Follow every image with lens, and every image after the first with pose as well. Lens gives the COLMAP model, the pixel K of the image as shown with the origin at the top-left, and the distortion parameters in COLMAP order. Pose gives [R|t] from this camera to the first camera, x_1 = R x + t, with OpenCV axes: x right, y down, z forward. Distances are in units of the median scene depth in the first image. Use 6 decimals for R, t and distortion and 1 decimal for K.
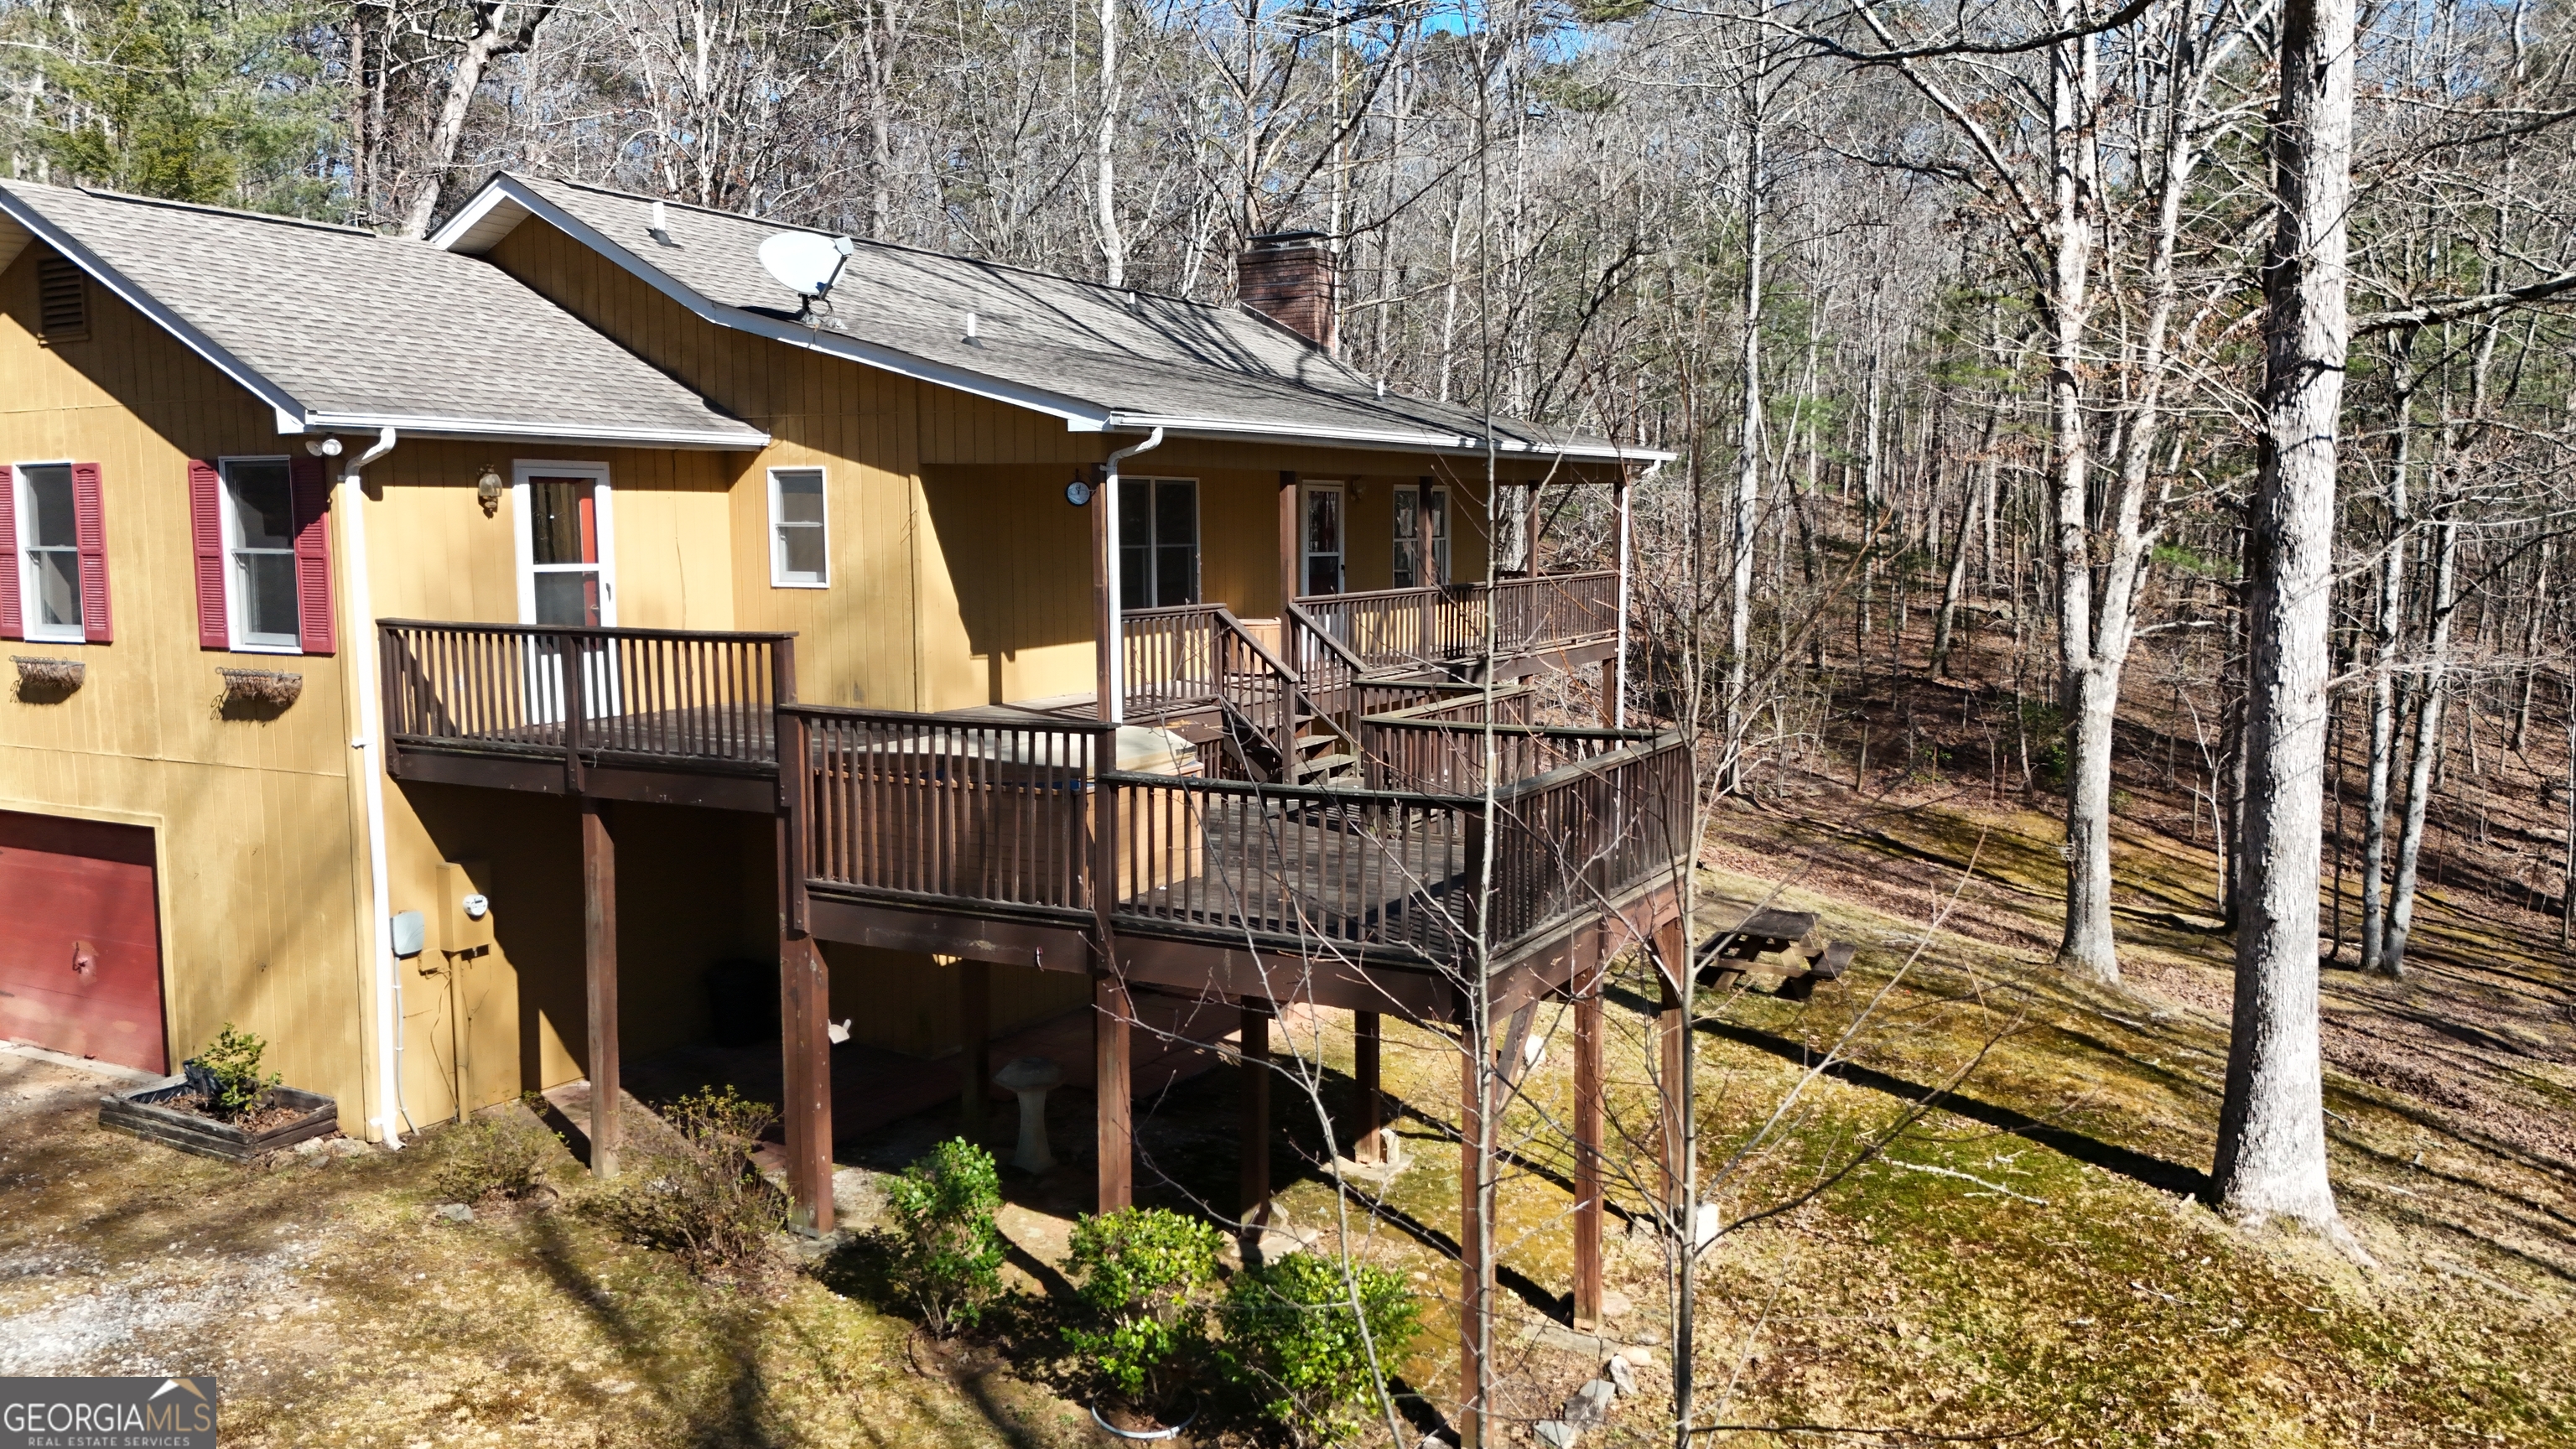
lens RADIAL K [[1904.8, 0, 1296.3], [0, 1904.8, 729.9], [0, 0, 1]] dist [0.092978, -0.094377]
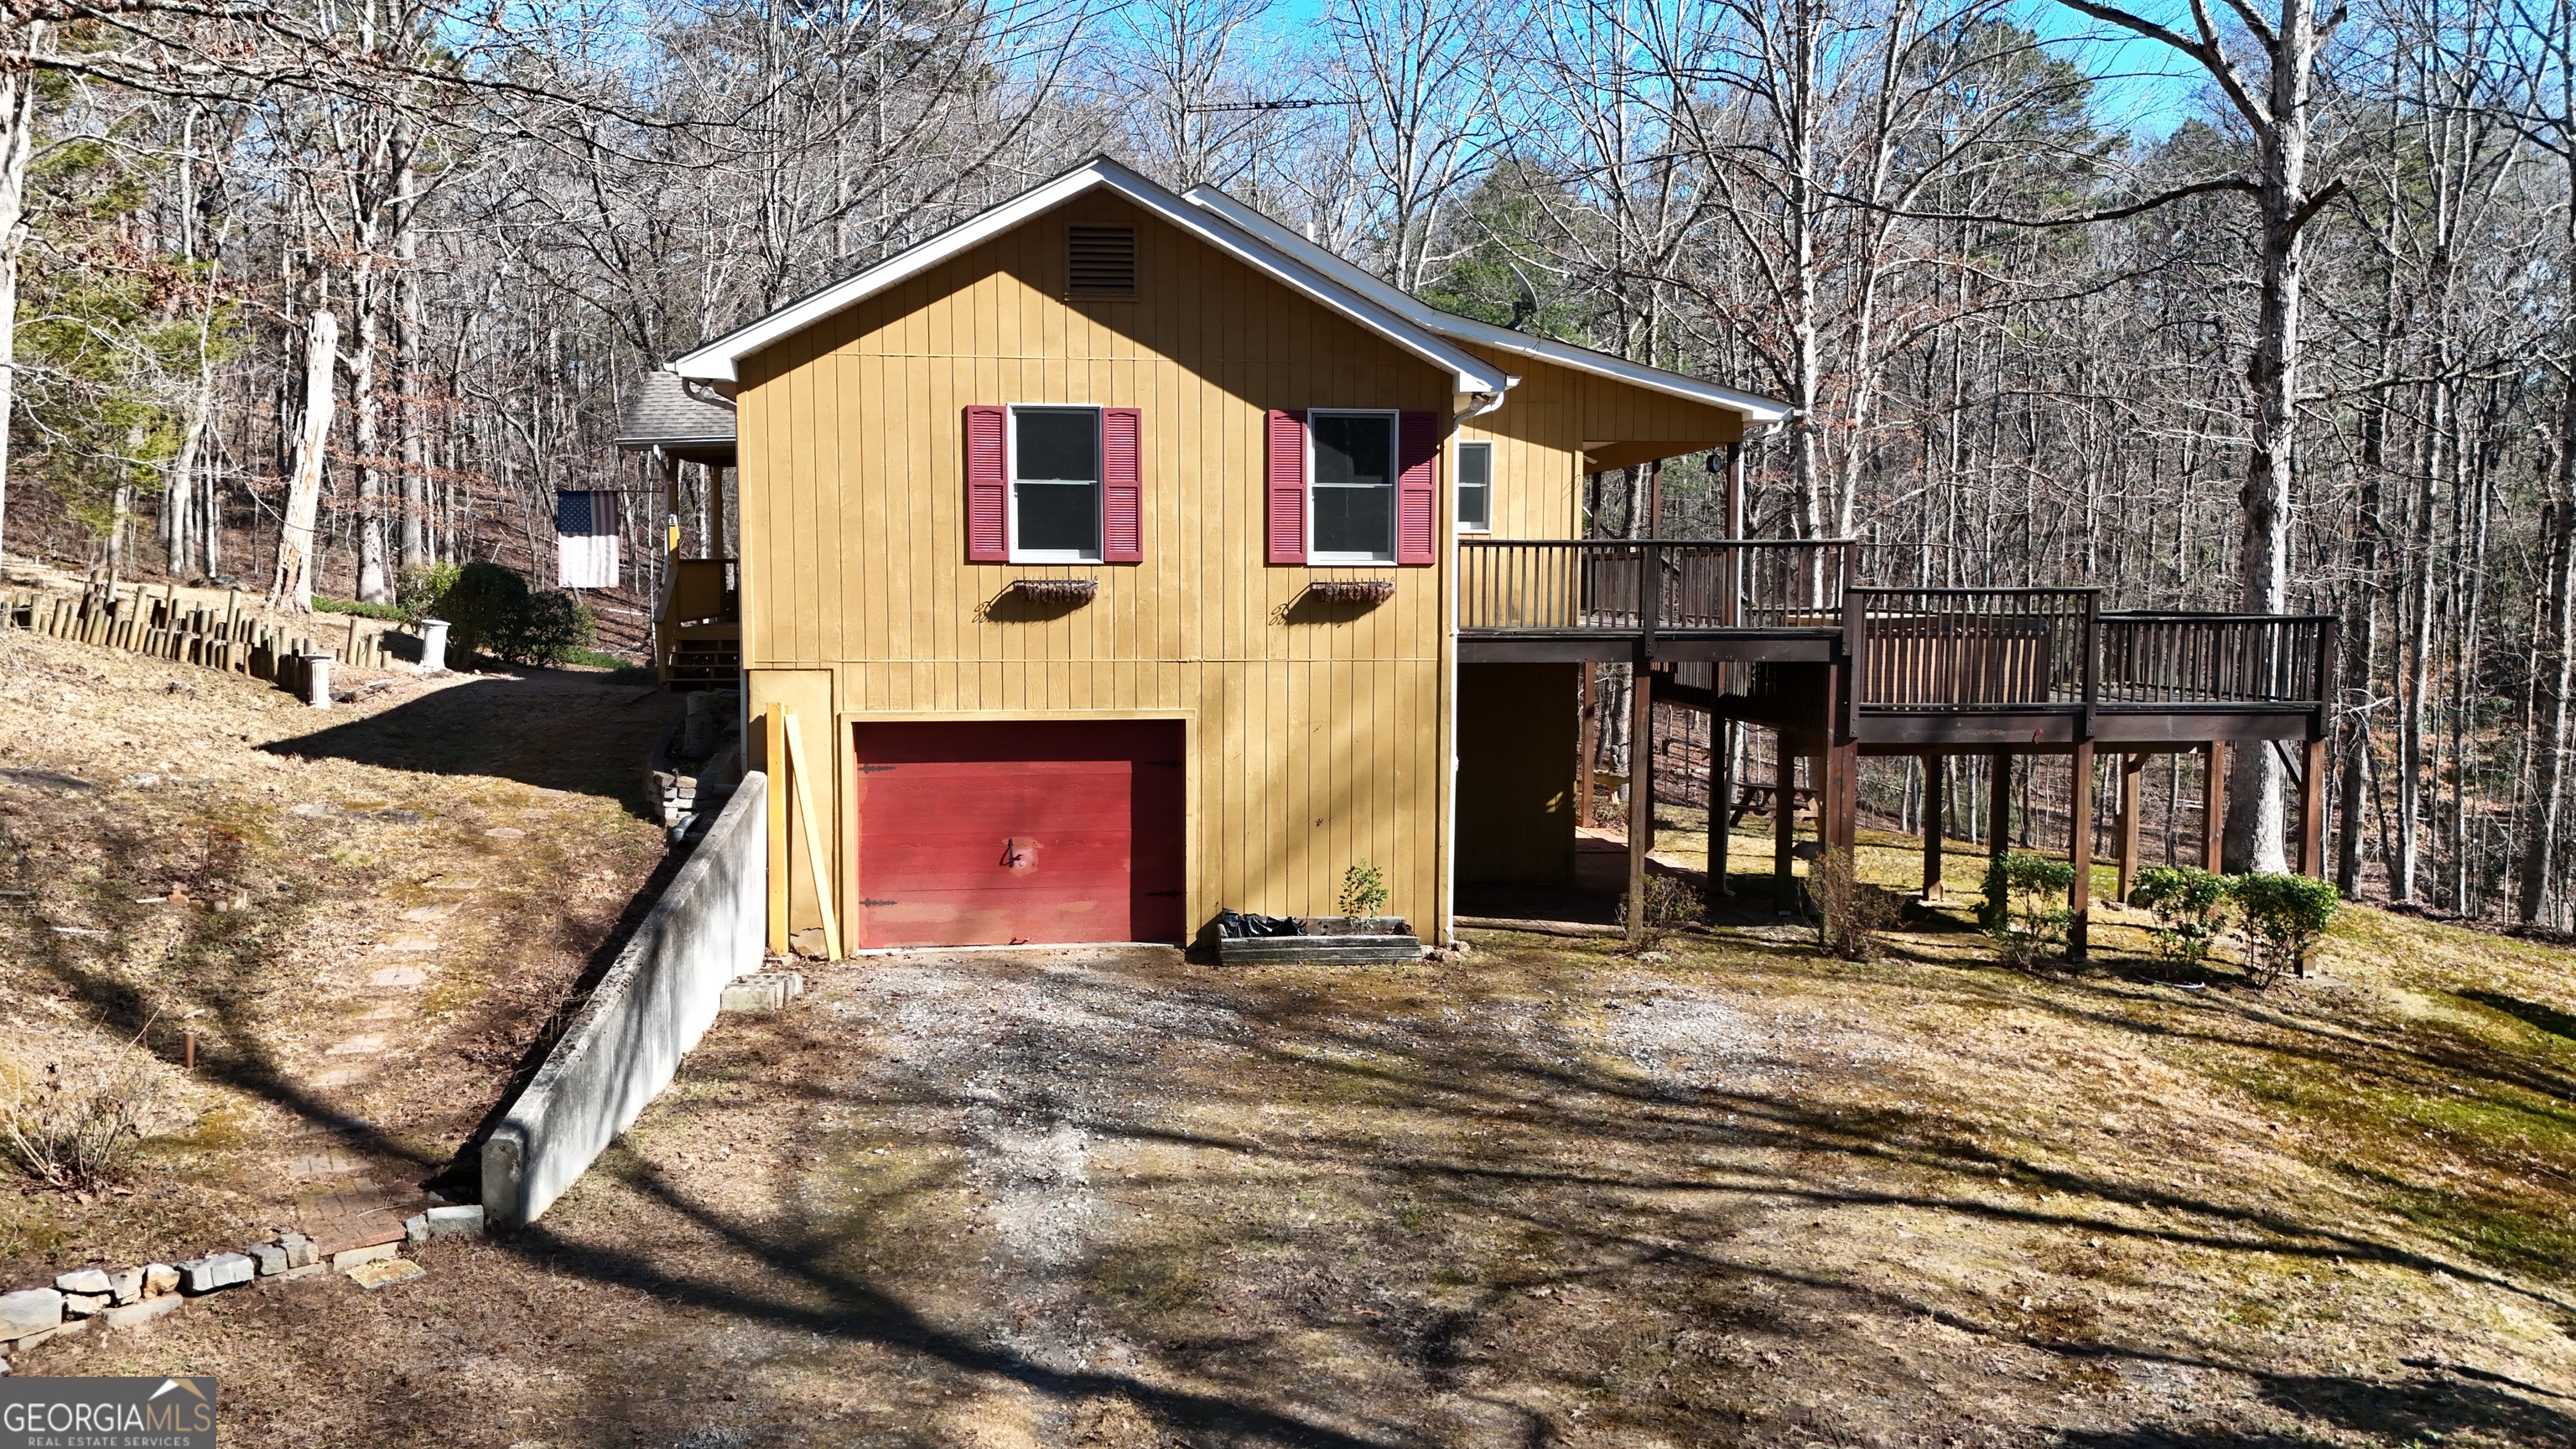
lens RADIAL K [[1904.8, 0, 1296.3], [0, 1904.8, 729.9], [0, 0, 1]] dist [0.092978, -0.094377]
pose [[0.801844, -0.042568, 0.596015, -1.258387], [0.062436, 0.997968, -0.012722, 0.076355], [-0.594262, 0.047414, 0.802873, 0.034275]]
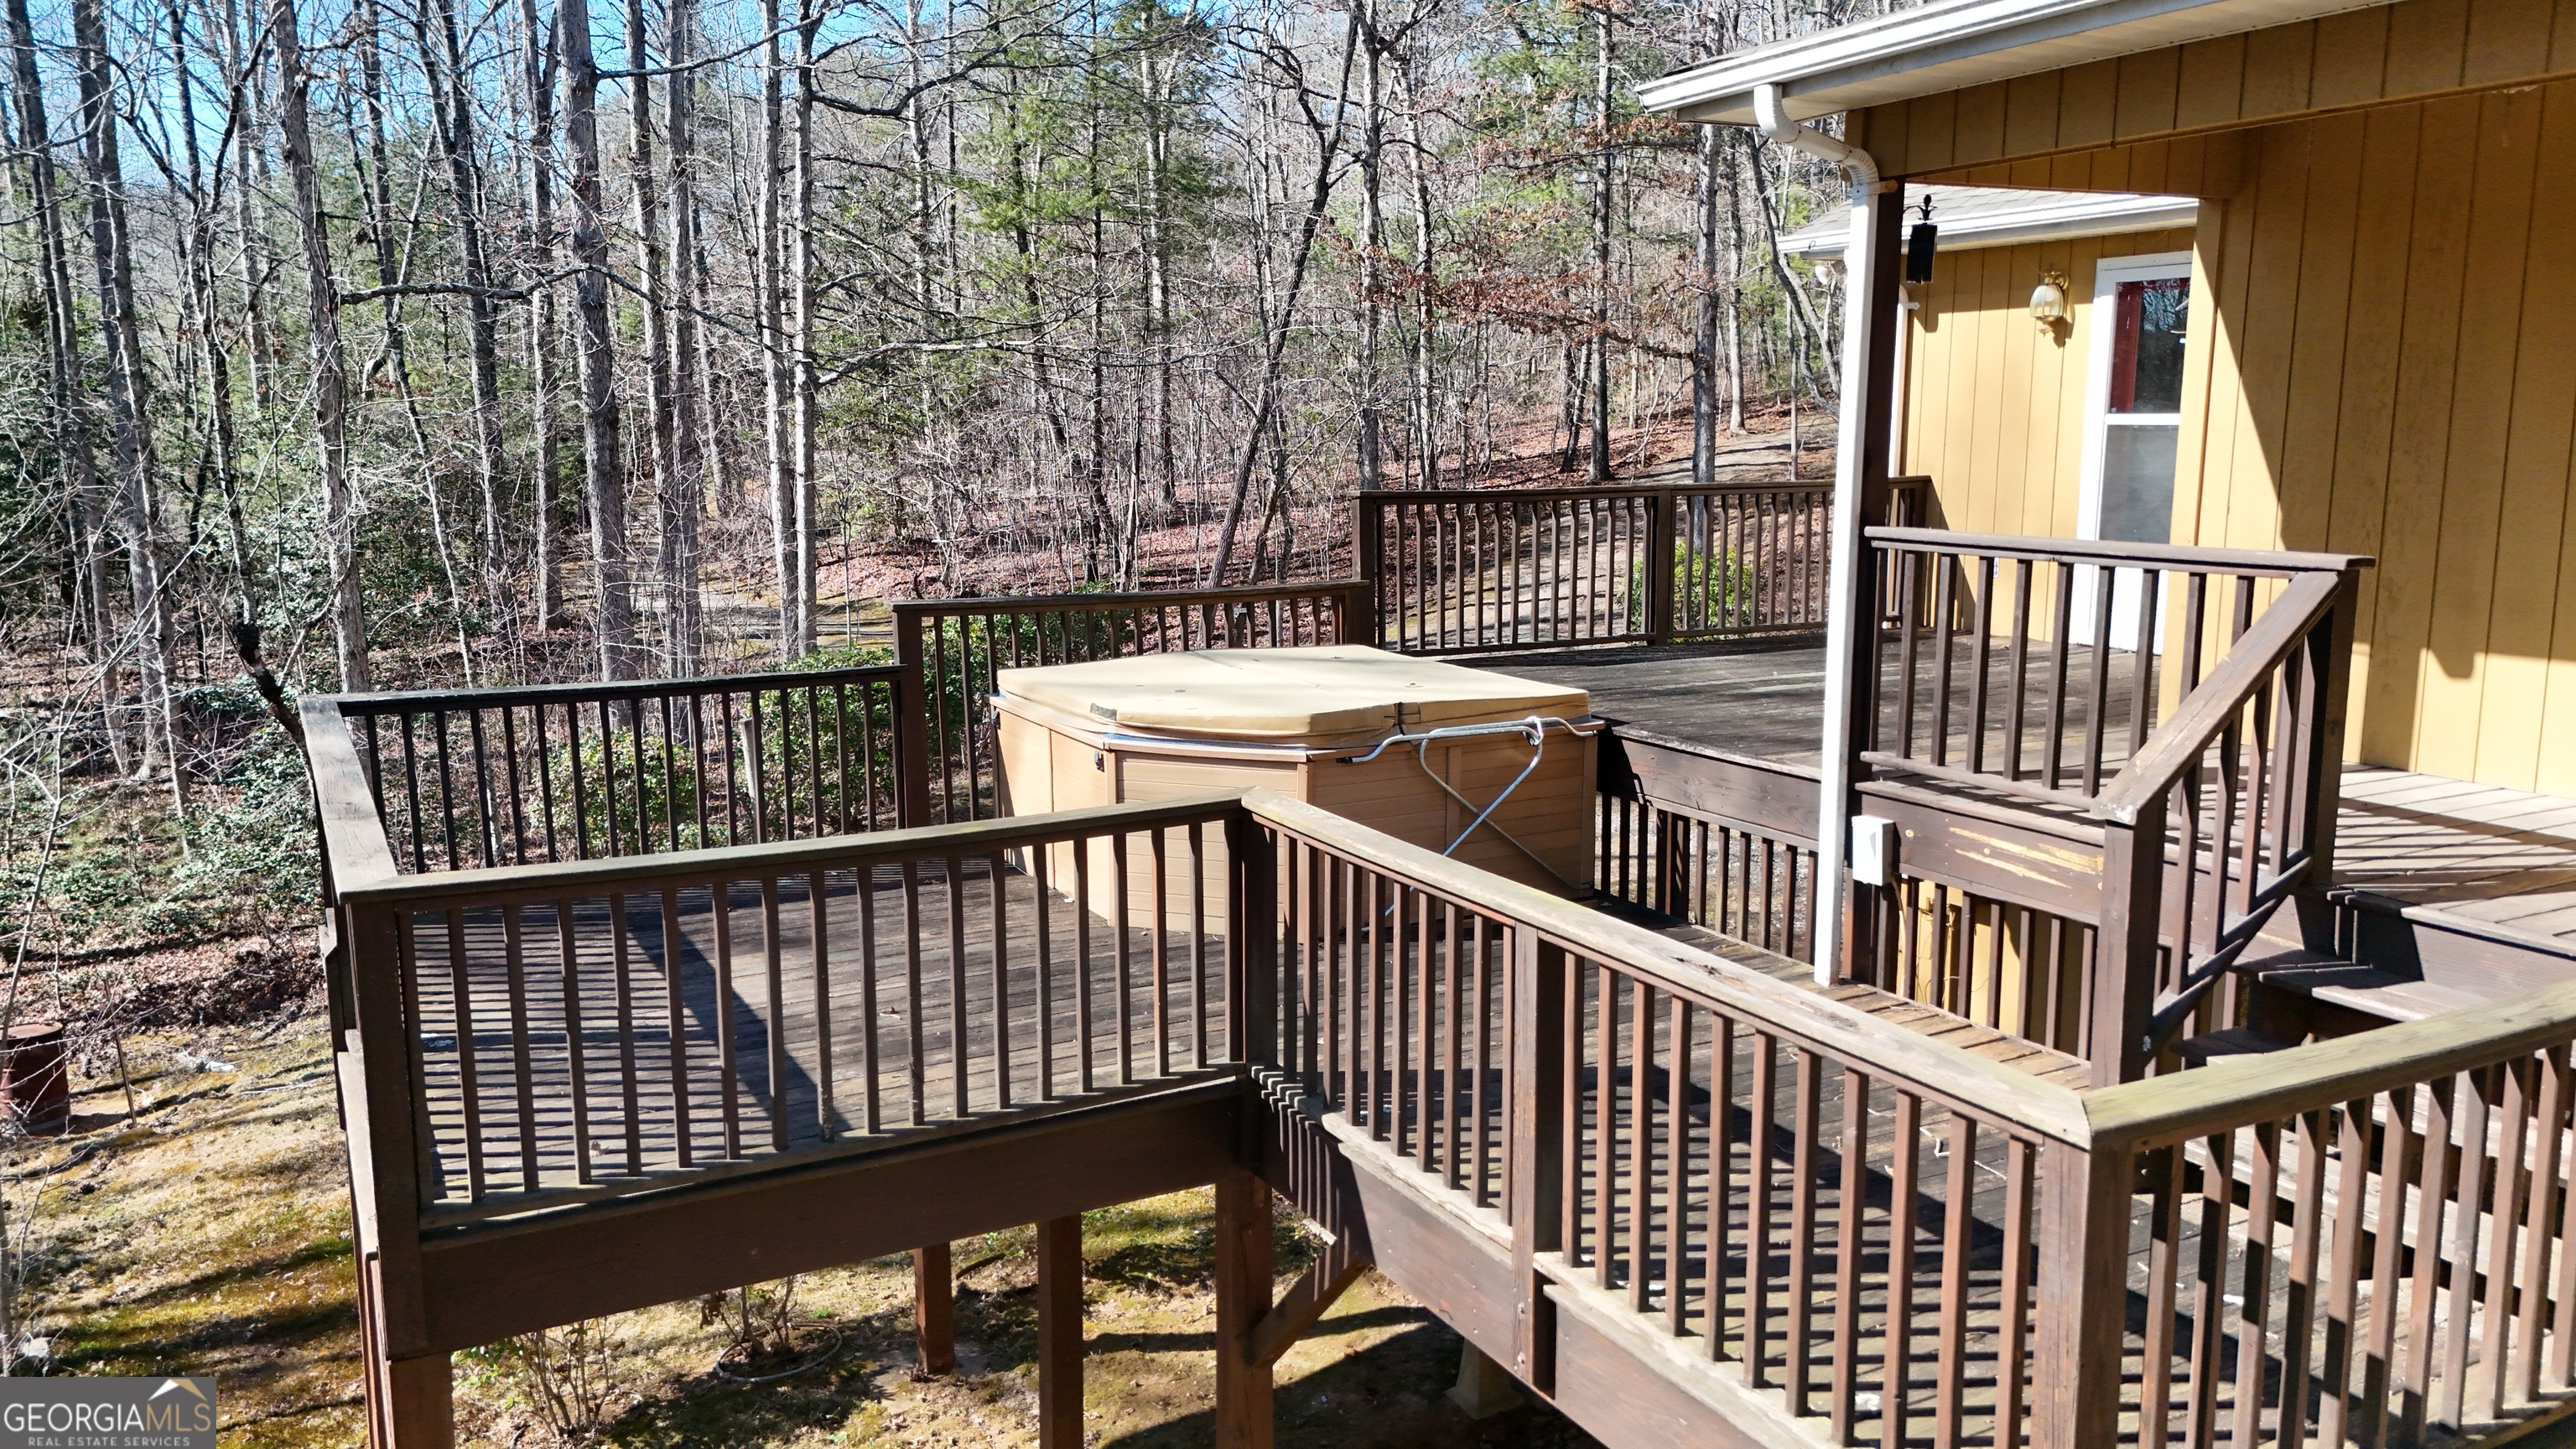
lens RADIAL K [[1904.8, 0, 1296.3], [0, 1904.8, 729.9], [0, 0, 1]] dist [0.092978, -0.094377]
pose [[-0.547626, 0.142889, -0.824432, 0.344153], [-0.085455, 0.970607, 0.224987, -0.105528], [0.832348, 0.193660, -0.519319, 1.129352]]
